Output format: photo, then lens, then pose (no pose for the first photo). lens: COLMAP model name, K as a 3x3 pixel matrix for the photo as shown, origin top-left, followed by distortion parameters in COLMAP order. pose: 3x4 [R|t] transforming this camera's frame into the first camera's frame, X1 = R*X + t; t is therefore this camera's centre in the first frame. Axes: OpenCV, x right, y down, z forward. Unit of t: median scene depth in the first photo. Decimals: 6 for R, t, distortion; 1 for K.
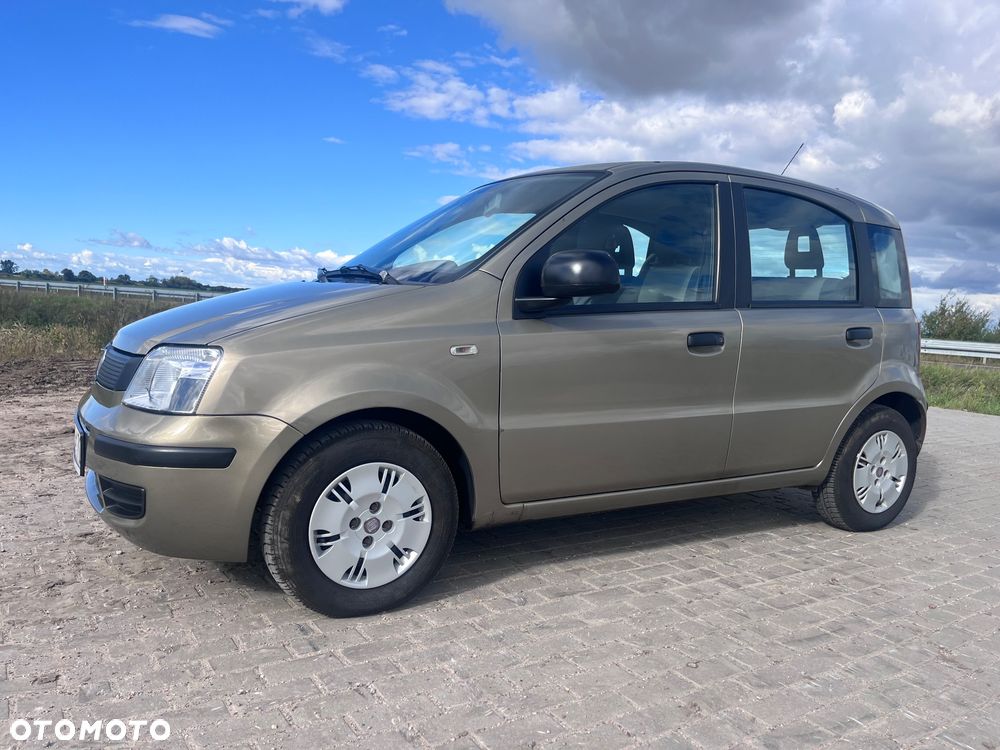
lens RADIAL K [[757.7, 0, 507.0], [0, 757.7, 378.6], [0, 0, 1]] dist [0.082616, -0.108949]
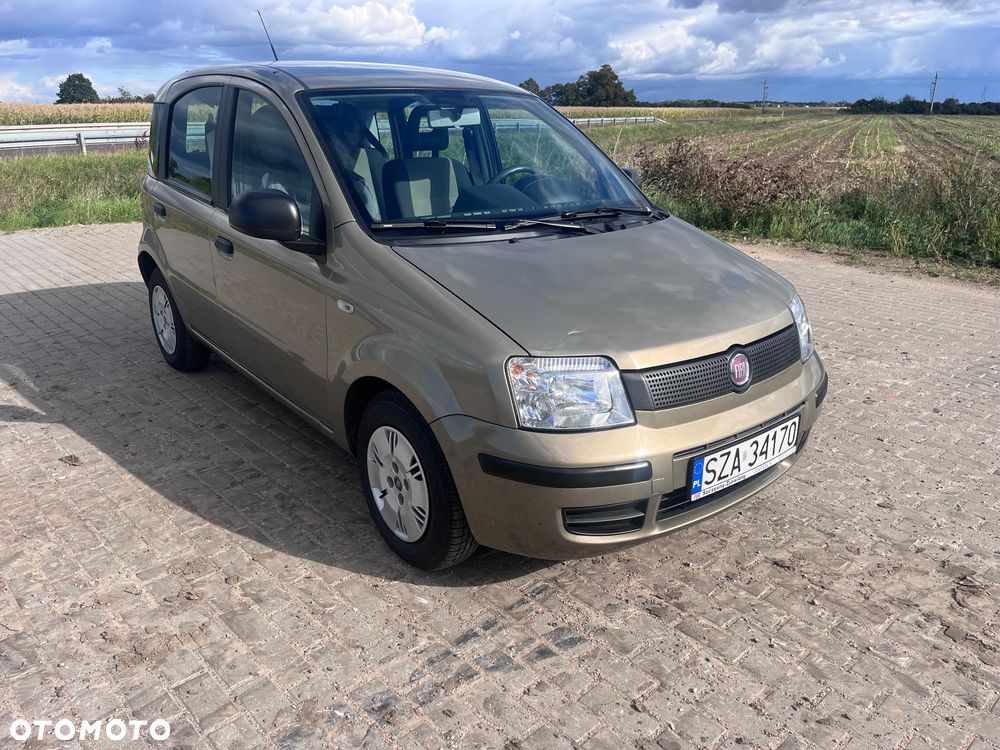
lens RADIAL K [[757.7, 0, 507.0], [0, 757.7, 378.6], [0, 0, 1]] dist [0.082616, -0.108949]
pose [[-0.157431, -0.388124, 0.908061, -1.453914], [0.079728, 0.911531, 0.403429, -0.439399], [-0.984306, 0.135911, -0.112559, 1.535841]]
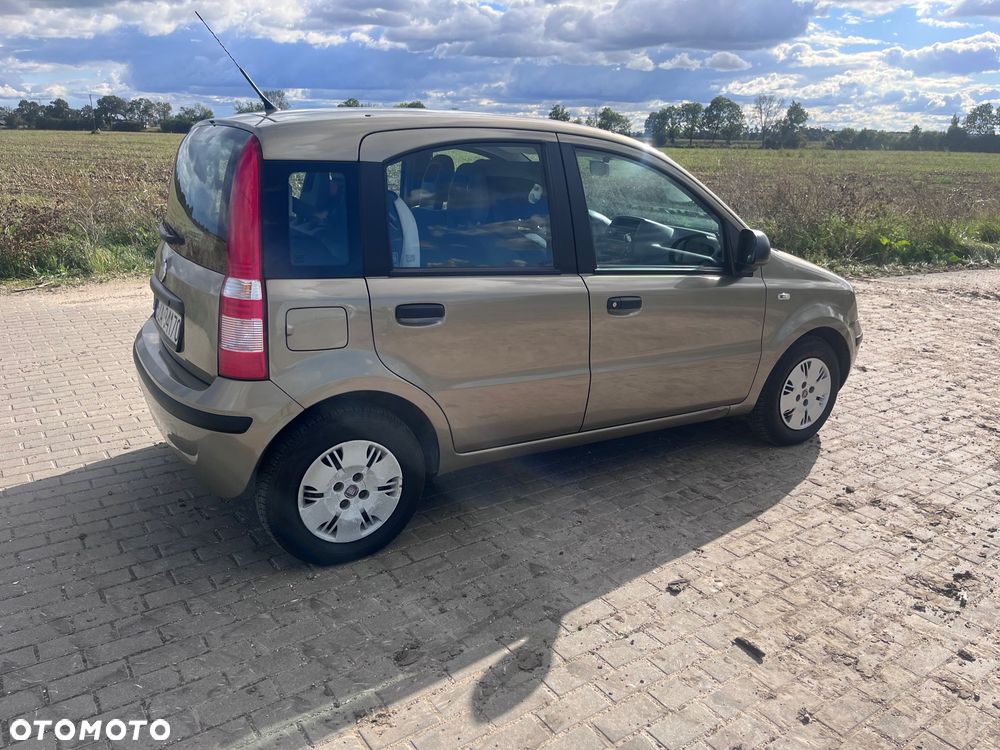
lens RADIAL K [[757.7, 0, 507.0], [0, 757.7, 378.6], [0, 0, 1]] dist [0.082616, -0.108949]
pose [[-0.996180, -0.073761, -0.046736, 0.219618], [-0.086255, 0.914583, 0.395093, -0.535702], [0.013601, 0.397615, -0.917452, 3.123879]]
